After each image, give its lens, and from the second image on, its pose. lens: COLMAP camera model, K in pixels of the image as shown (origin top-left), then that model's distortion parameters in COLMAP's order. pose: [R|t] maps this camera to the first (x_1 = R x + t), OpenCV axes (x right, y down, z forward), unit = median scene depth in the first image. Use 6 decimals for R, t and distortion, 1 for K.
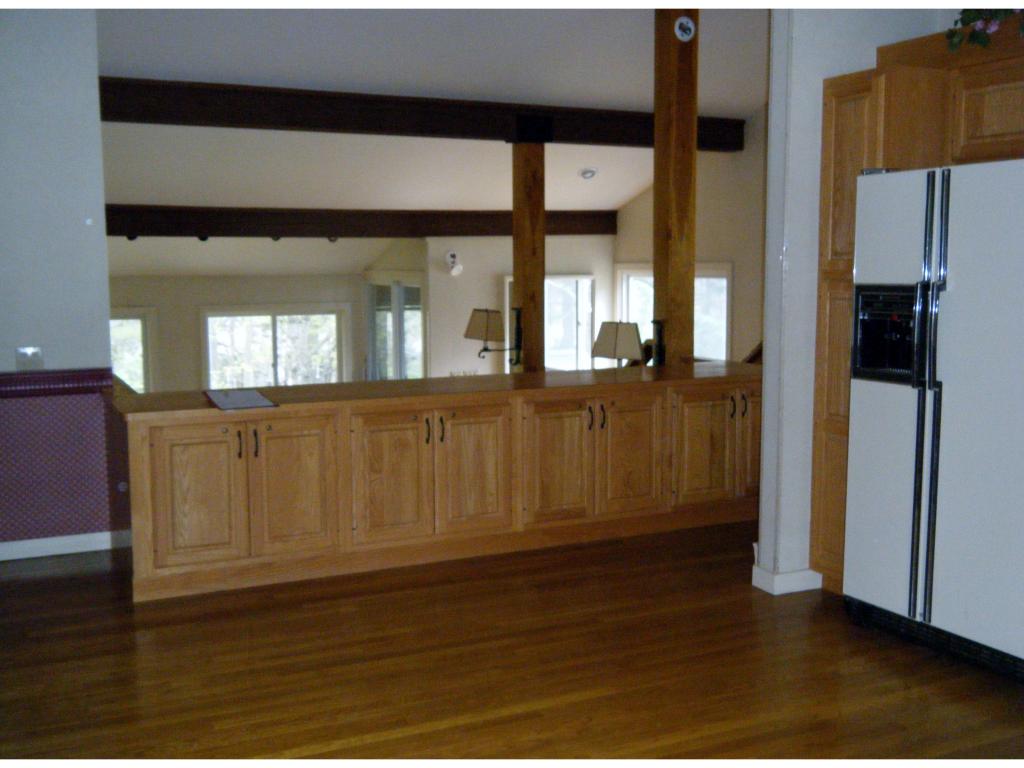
lens RADIAL K [[1068.4, 0, 512.0], [0, 1068.4, 384.0], [0, 0, 1]] dist [-0.012174, 0.036613]
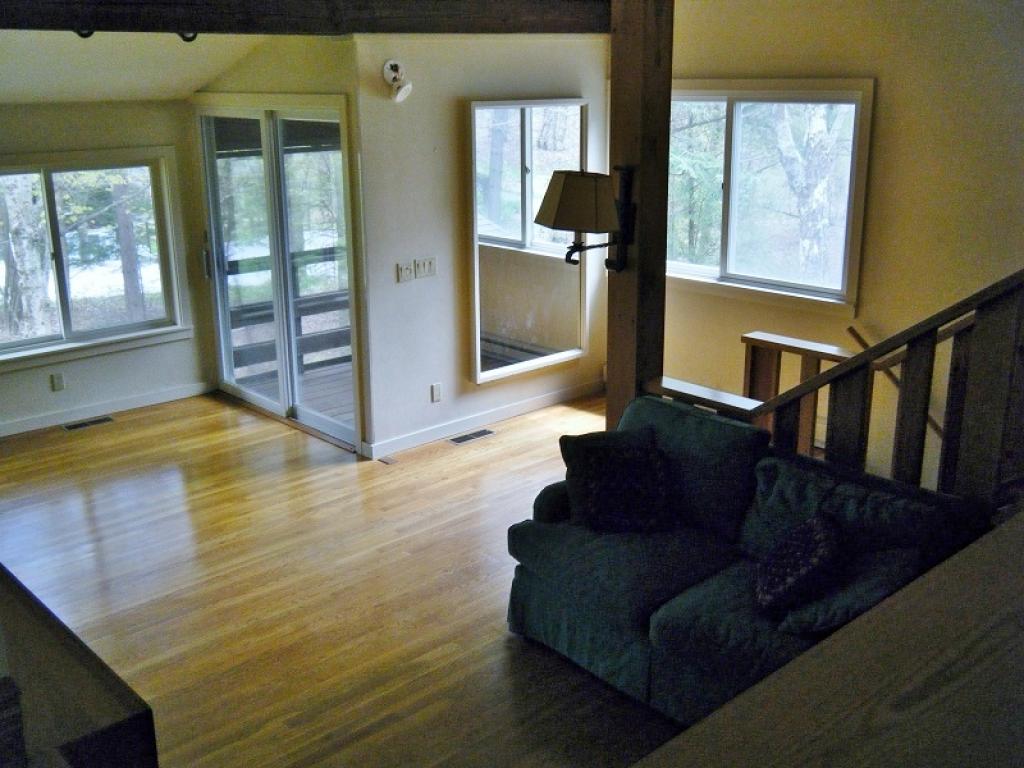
lens RADIAL K [[1068.4, 0, 512.0], [0, 1068.4, 384.0], [0, 0, 1]] dist [-0.012174, 0.036613]
pose [[0.959402, -0.082198, 0.269799, -0.335631], [0.036435, 0.984694, 0.170440, -0.092728], [-0.279679, -0.153690, 0.947712, 0.798400]]
